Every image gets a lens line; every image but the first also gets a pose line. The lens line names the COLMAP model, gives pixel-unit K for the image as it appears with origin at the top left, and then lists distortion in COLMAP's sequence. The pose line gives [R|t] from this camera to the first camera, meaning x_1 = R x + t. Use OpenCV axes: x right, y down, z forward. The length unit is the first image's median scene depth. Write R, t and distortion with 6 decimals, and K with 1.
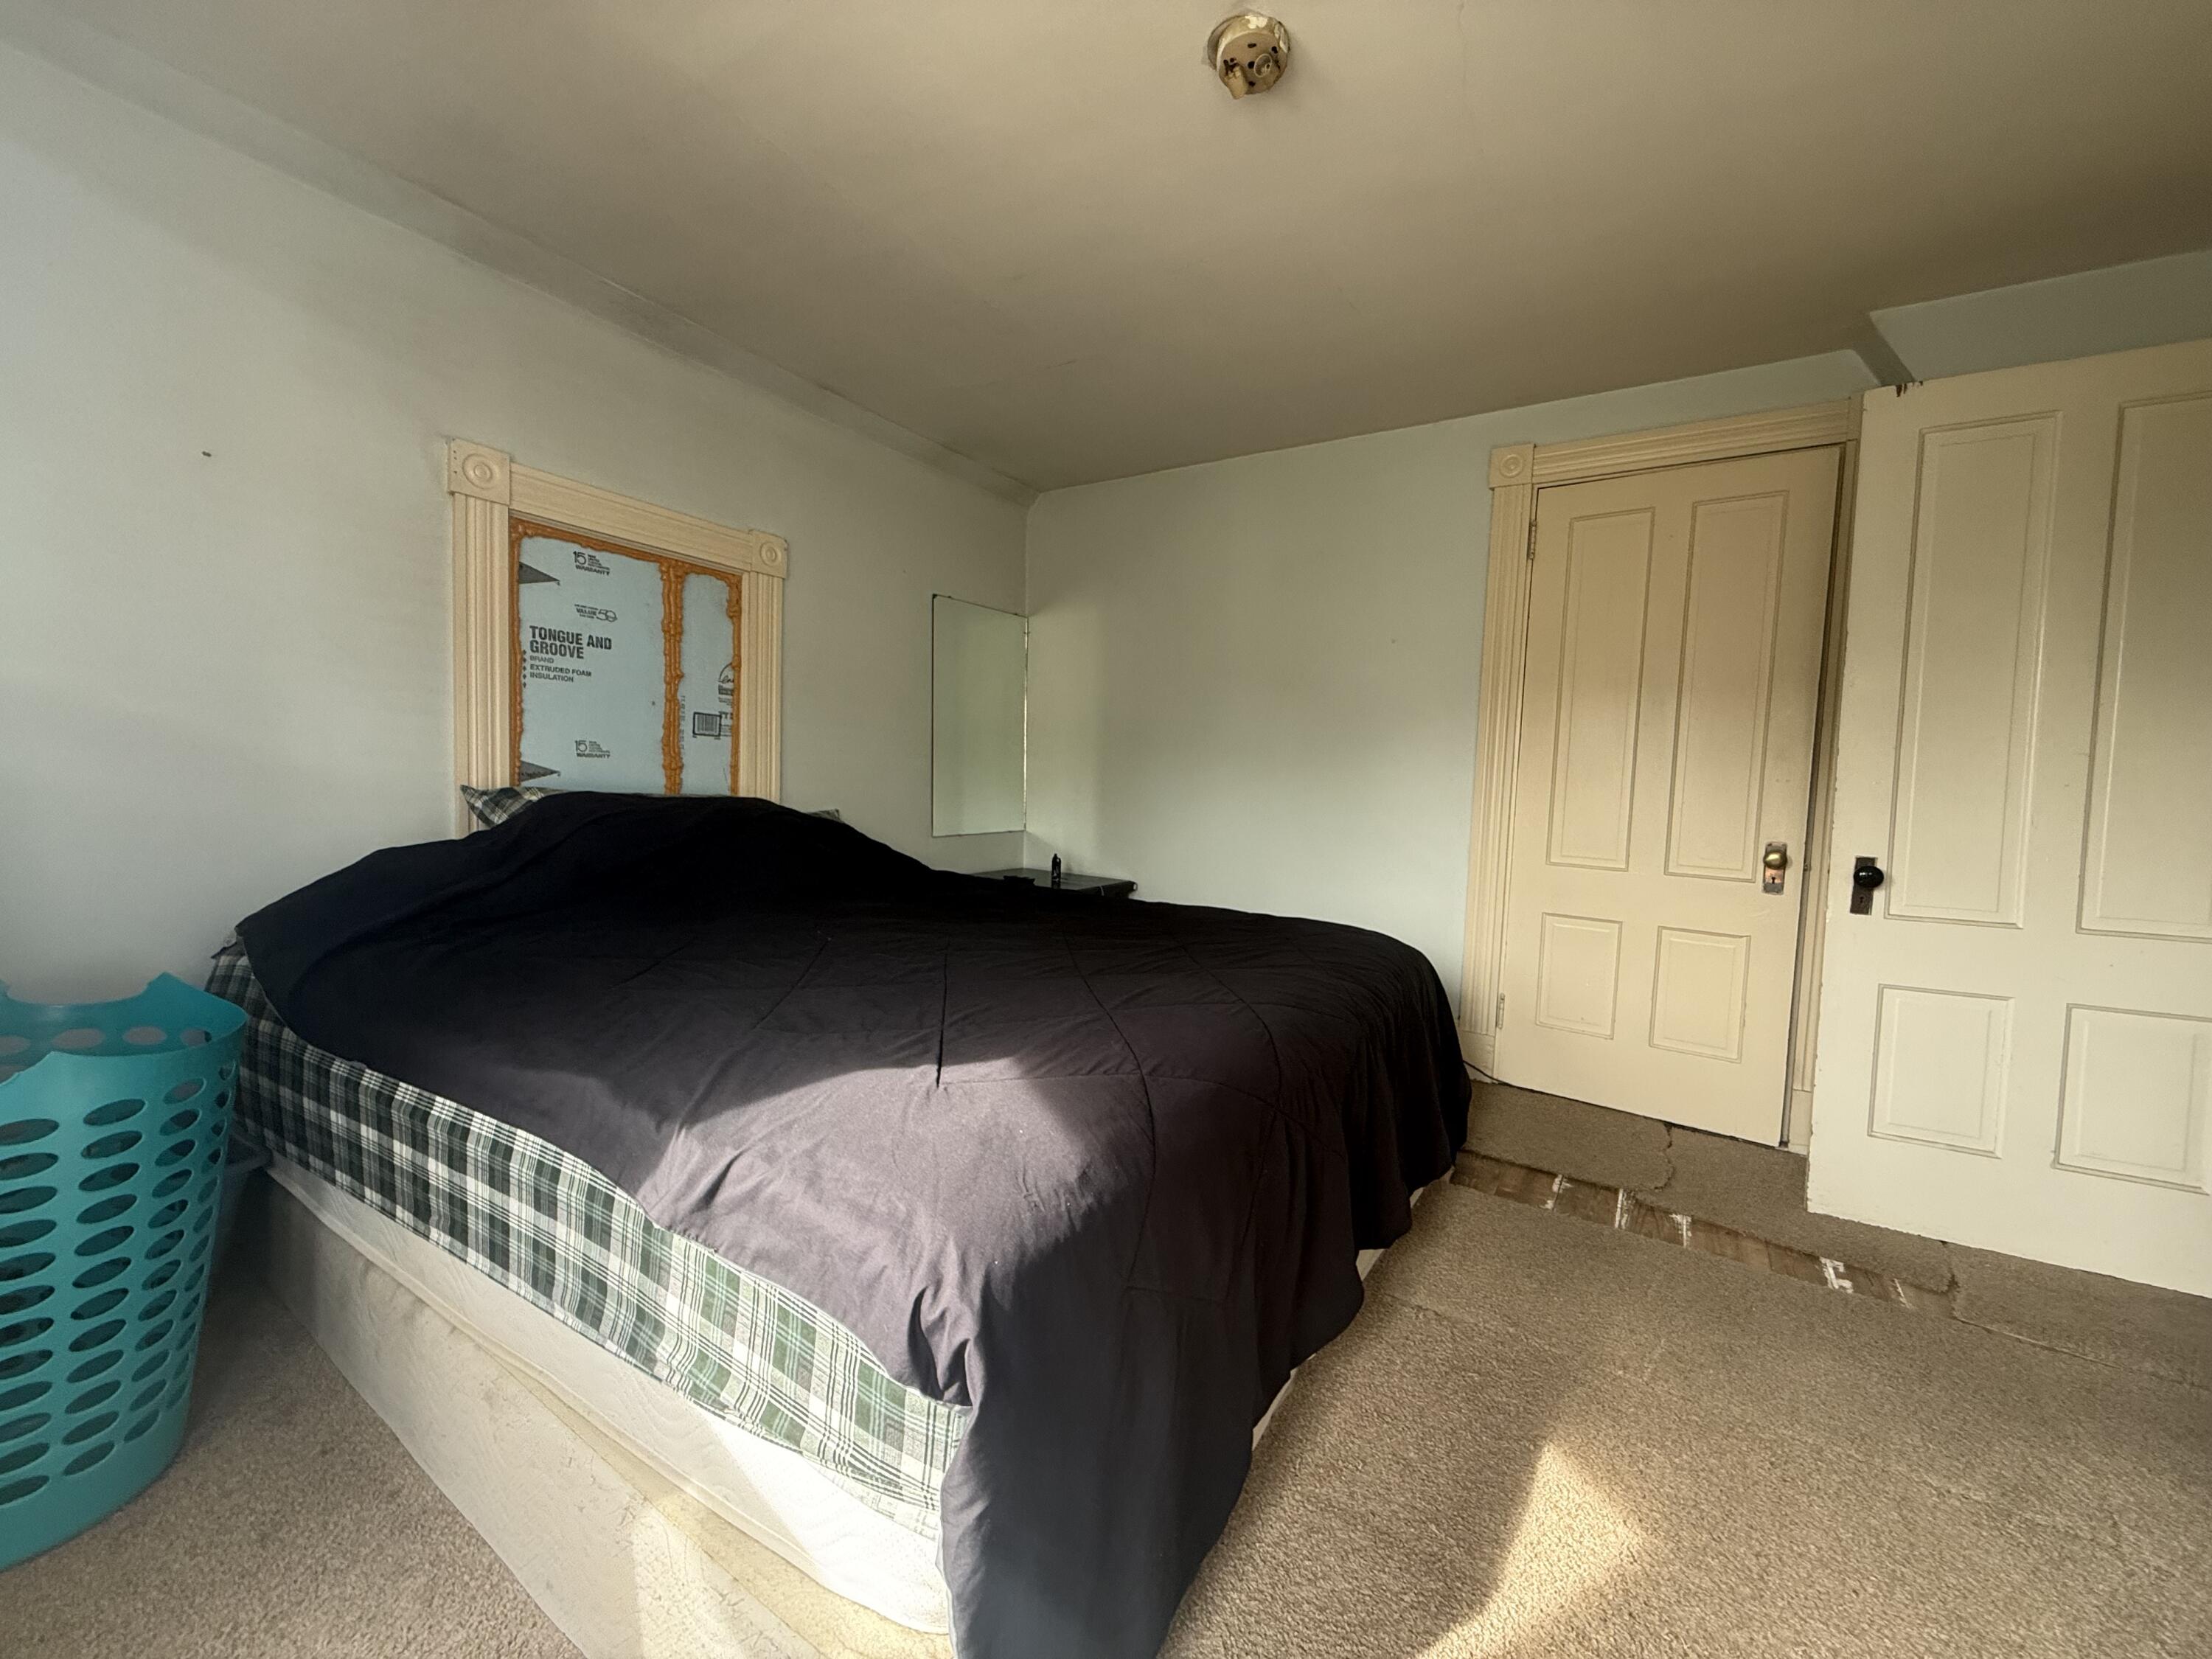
lens RADIAL K [[878.1, 0, 1103.6], [0, 878.1, 830.0], [0, 0, 1]] dist [0.001461, -0.000546]
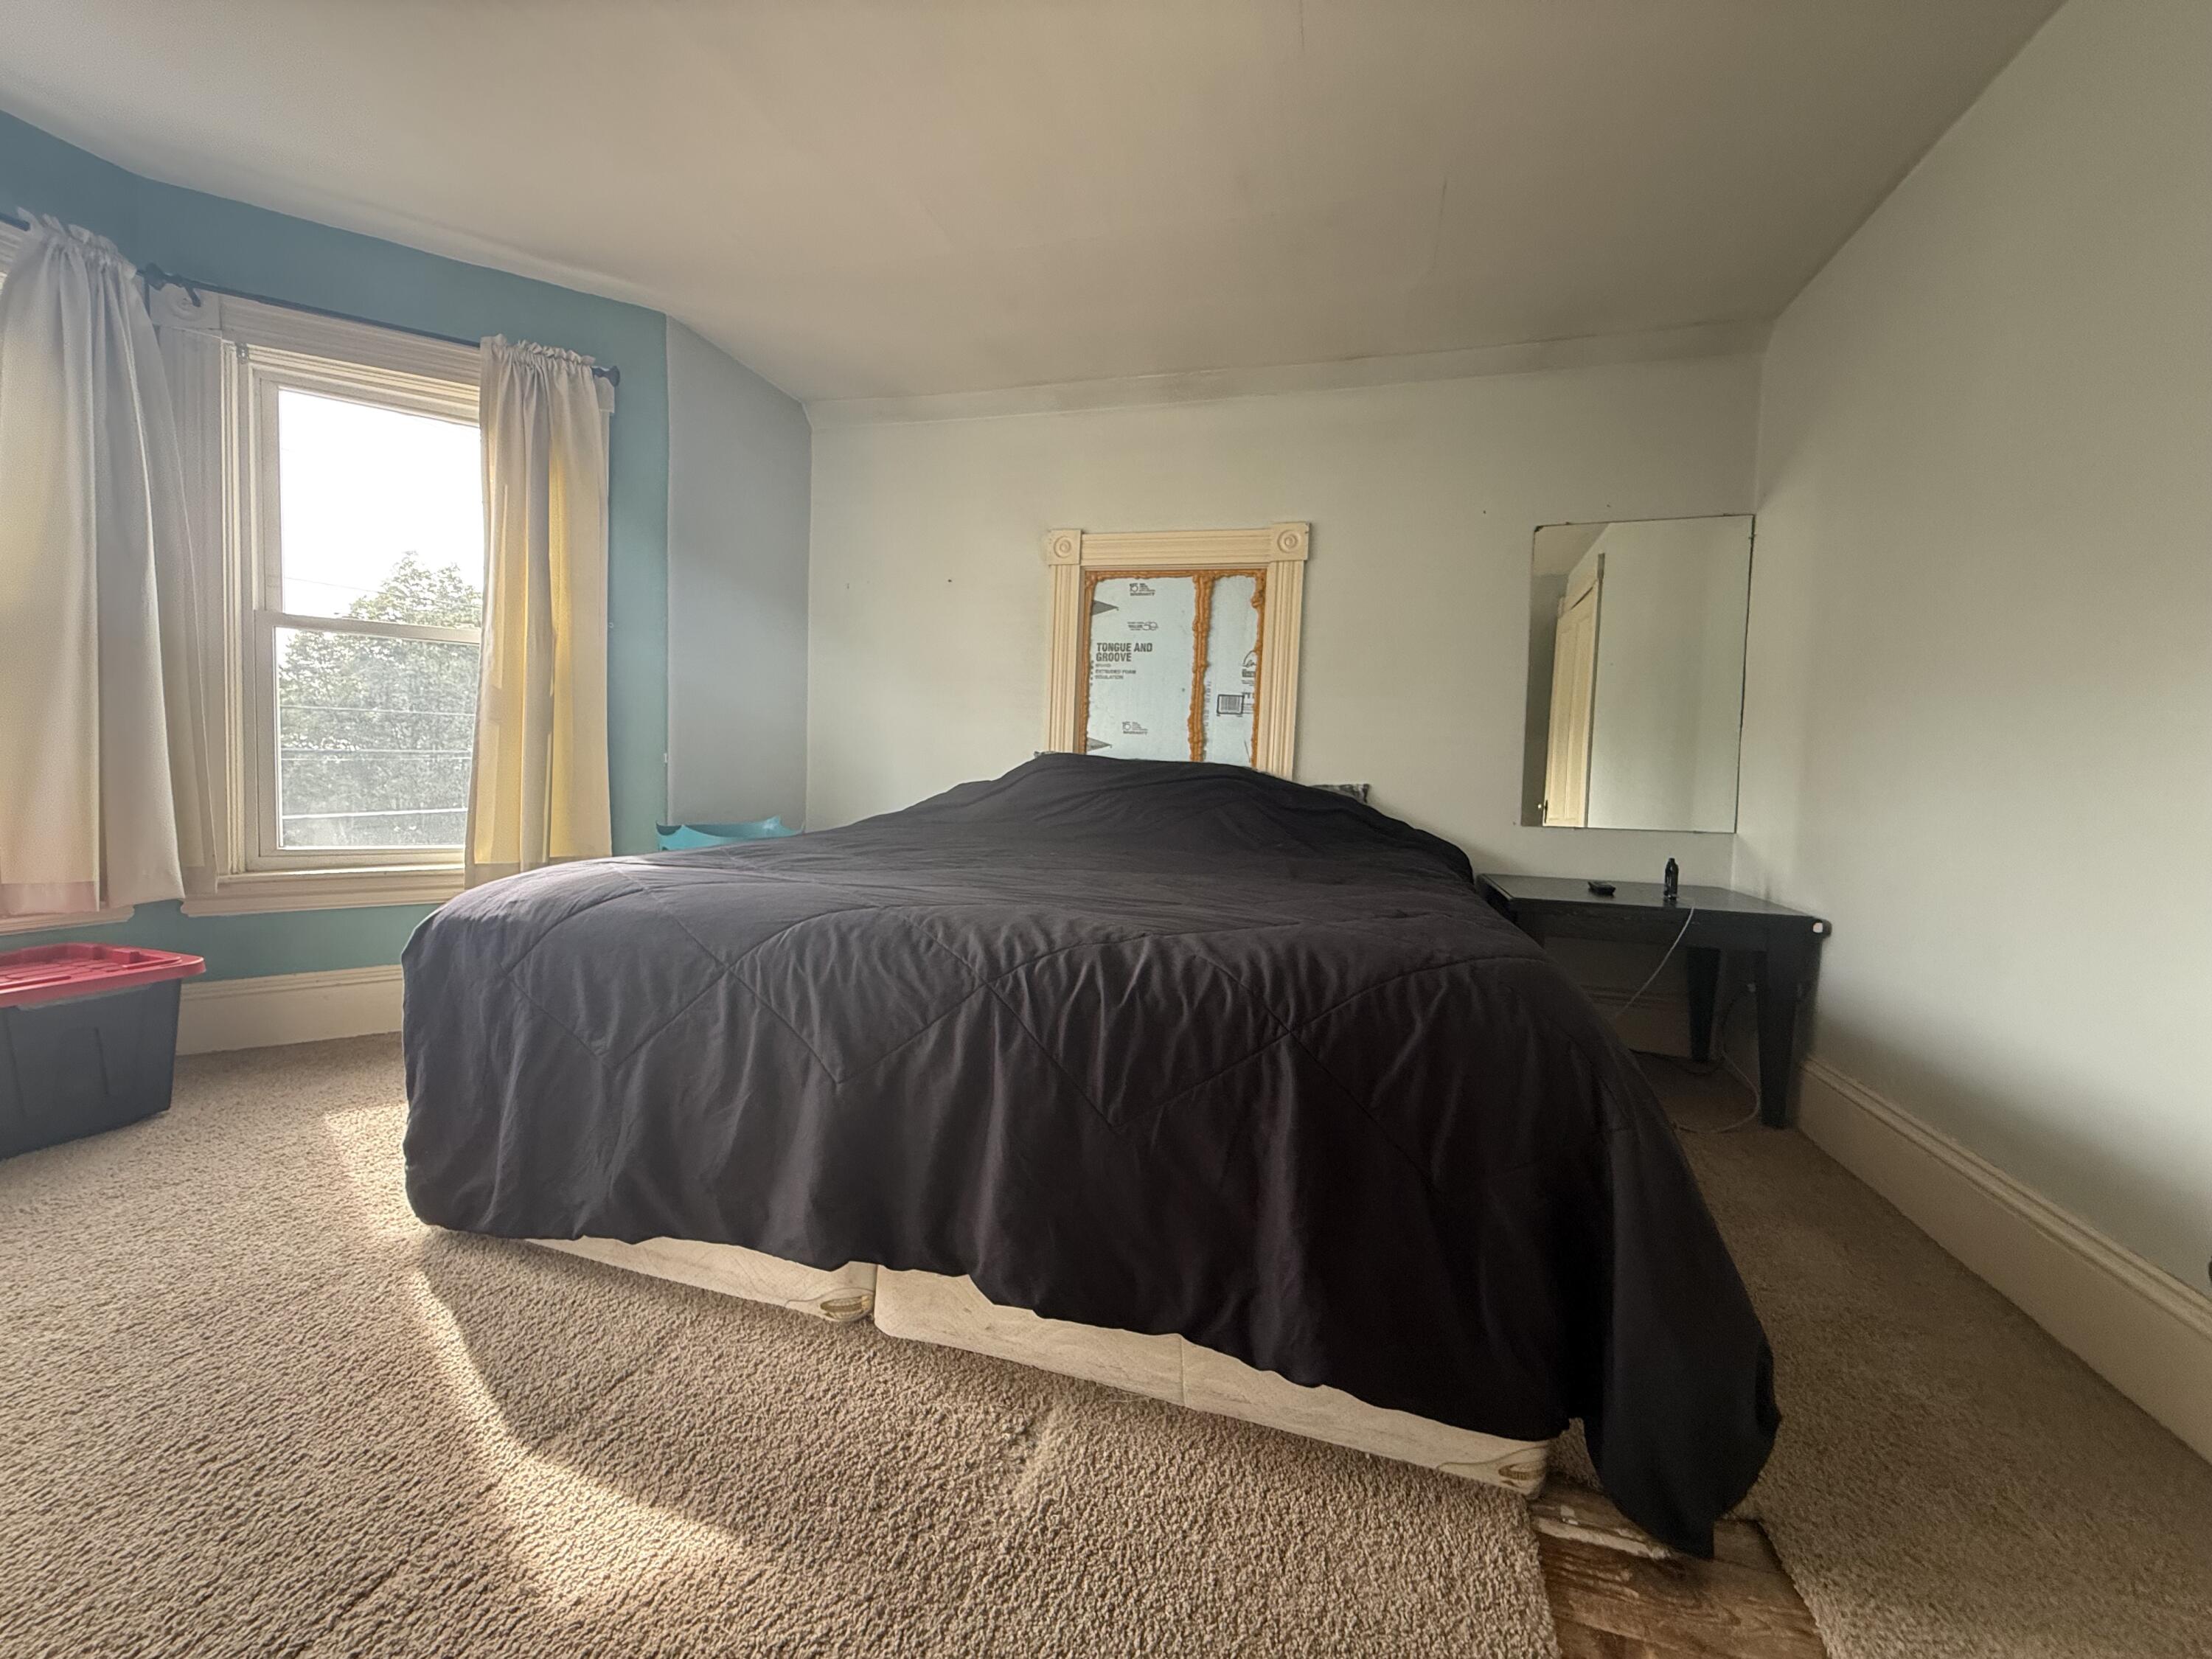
lens RADIAL K [[878.1, 0, 1109.8], [0, 878.1, 835.4], [0, 0, 1]] dist [0.001461, -0.000546]
pose [[0.284108, 0.036354, -0.958103, 0.647271], [-0.085385, 0.996270, 0.012483, 0.053937], [0.954983, 0.078261, 0.286152, 0.551960]]
